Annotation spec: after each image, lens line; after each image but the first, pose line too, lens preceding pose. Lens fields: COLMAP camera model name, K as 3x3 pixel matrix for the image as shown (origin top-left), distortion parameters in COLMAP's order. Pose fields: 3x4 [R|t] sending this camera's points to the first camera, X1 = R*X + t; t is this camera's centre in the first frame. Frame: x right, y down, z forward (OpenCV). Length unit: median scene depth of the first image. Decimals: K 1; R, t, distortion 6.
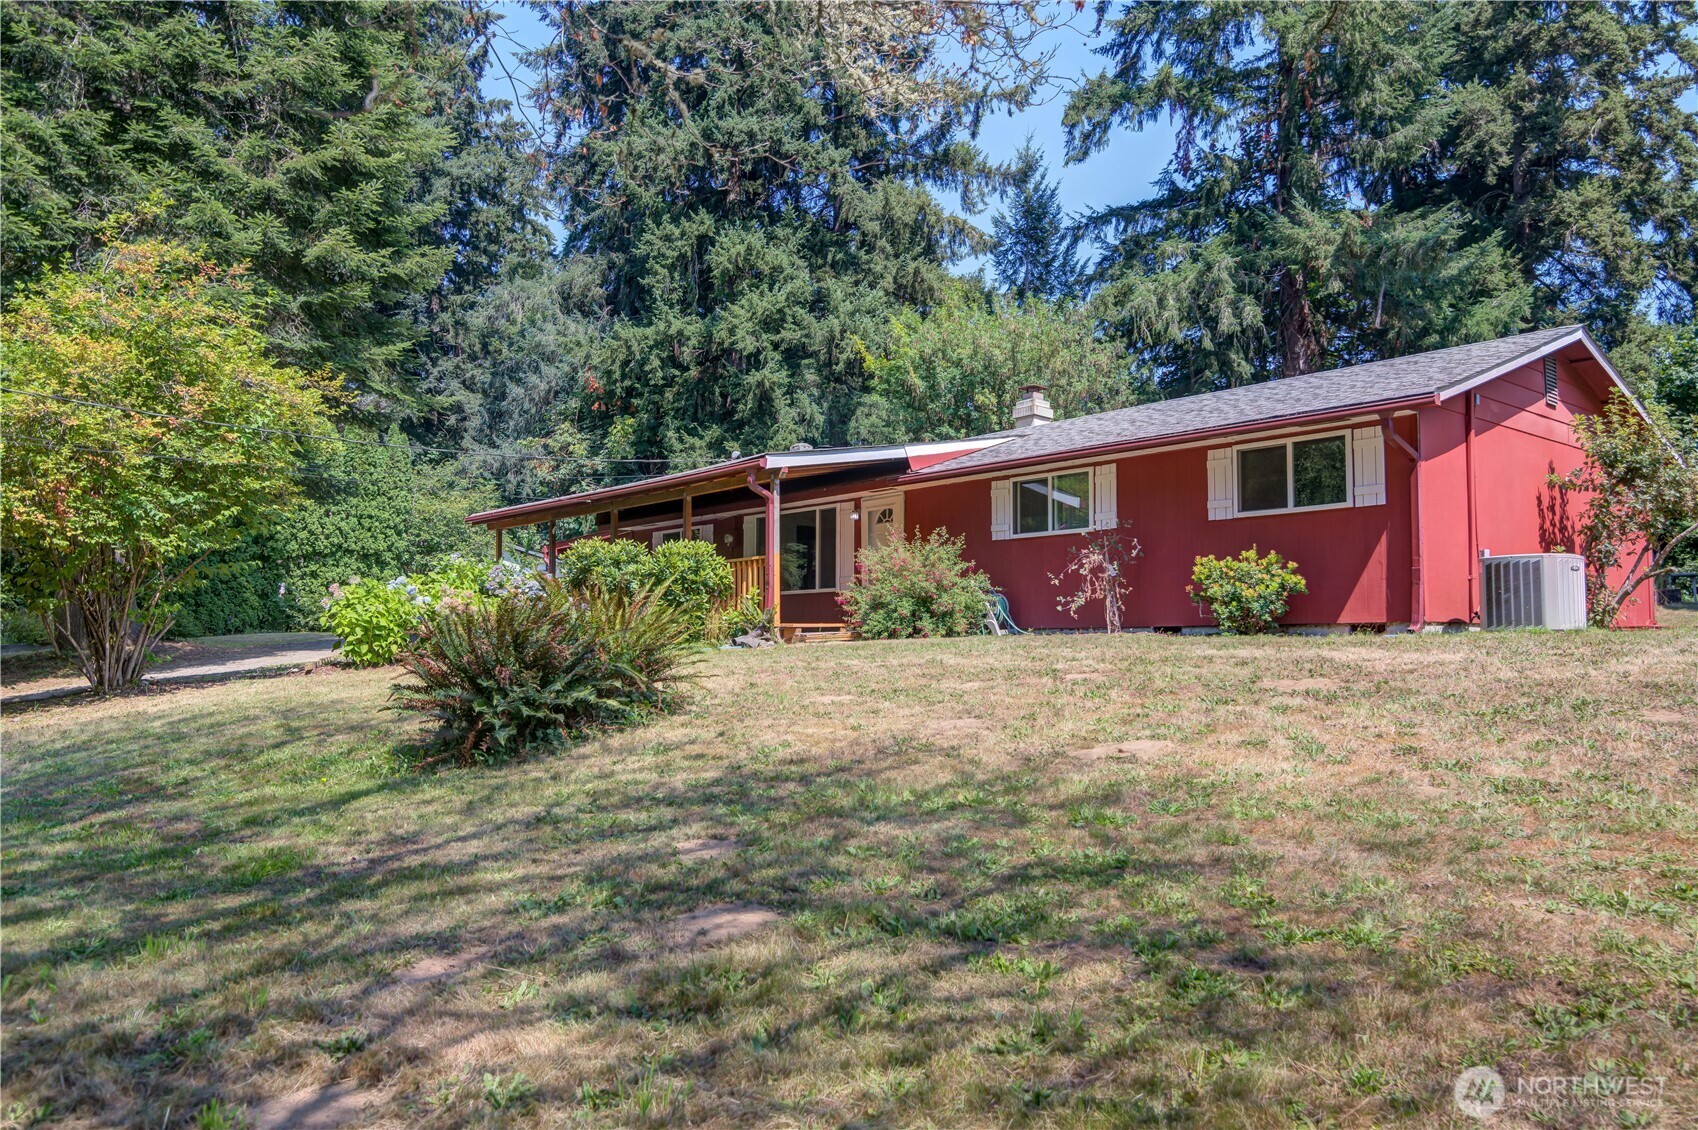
lens RADIAL K [[1228.8, 0, 849.0], [0, 1228.8, 565.0], [0, 0, 1]] dist [0.030376, 0.000960]
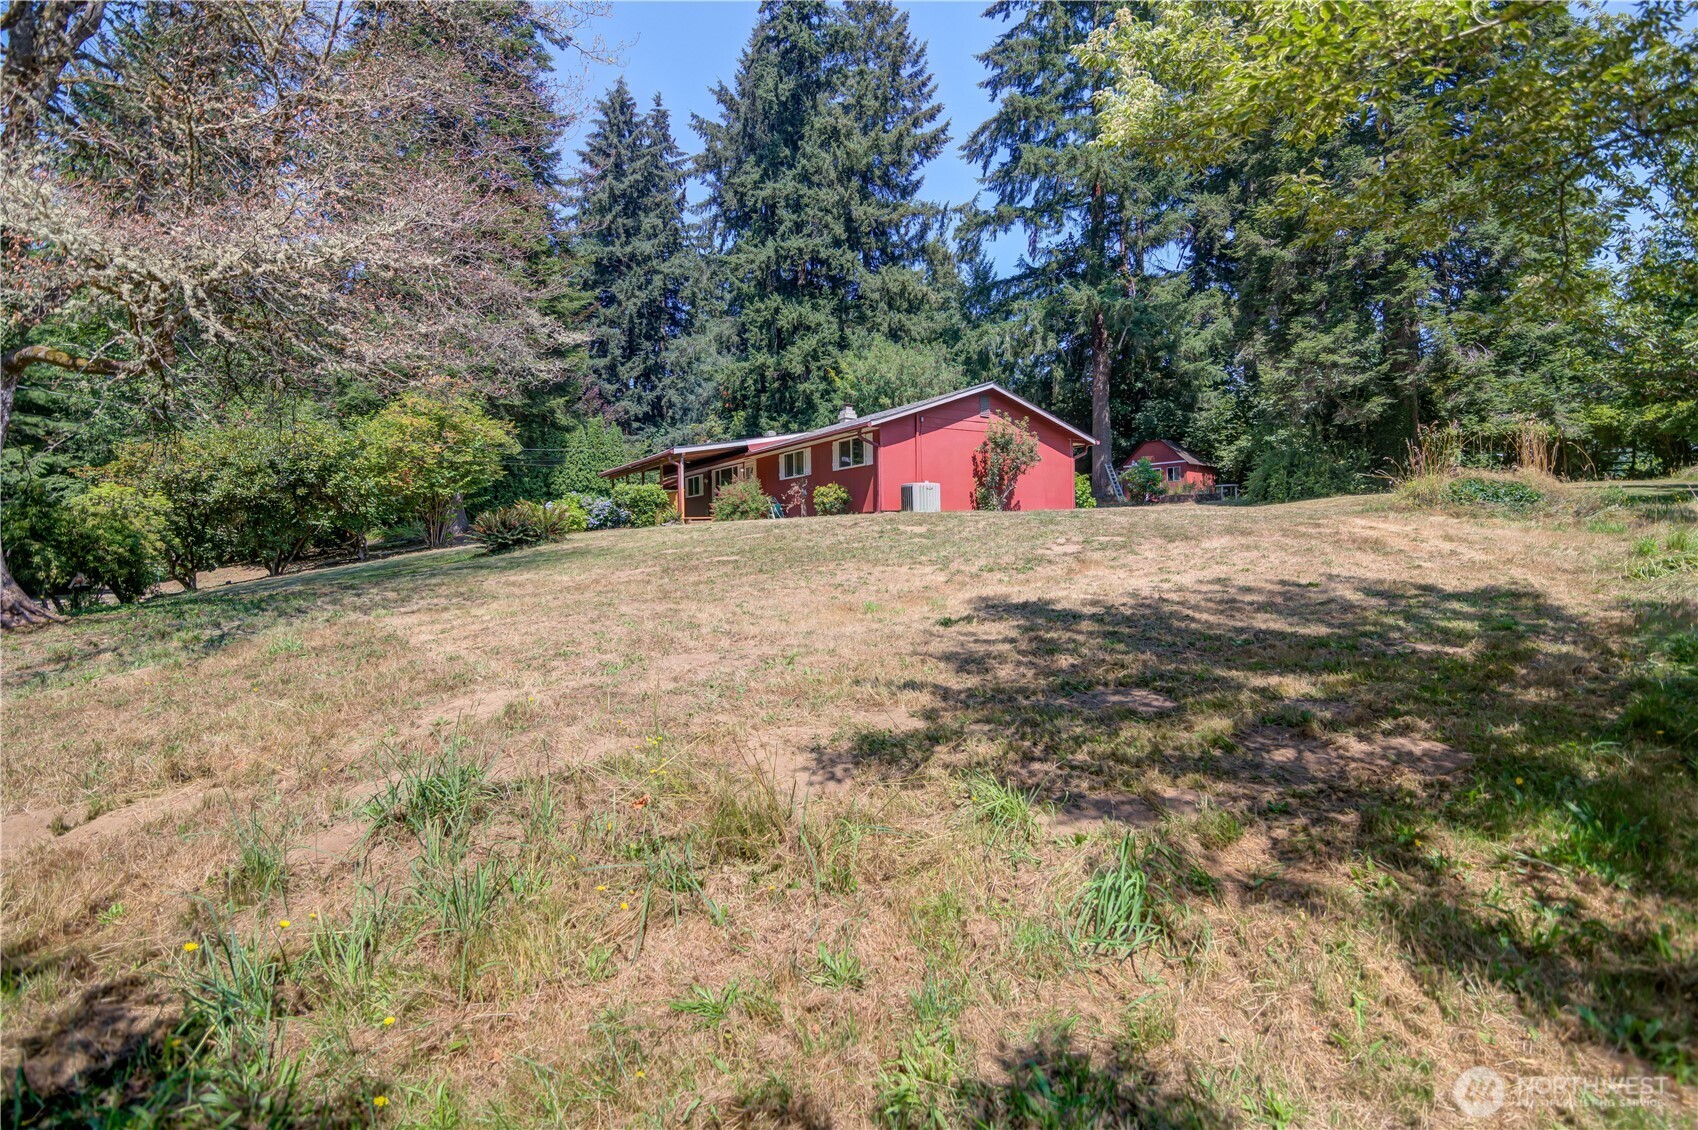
lens RADIAL K [[799.1, 0, 849.8], [0, 799.1, 549.9], [0, 0, 1]] dist [0.001893, 0.000082]
pose [[0.987830, -0.014714, -0.154838, 0.169219], [0.026550, 0.996856, 0.074658, 0.000839], [0.153252, -0.077861, 0.985115, -0.170407]]
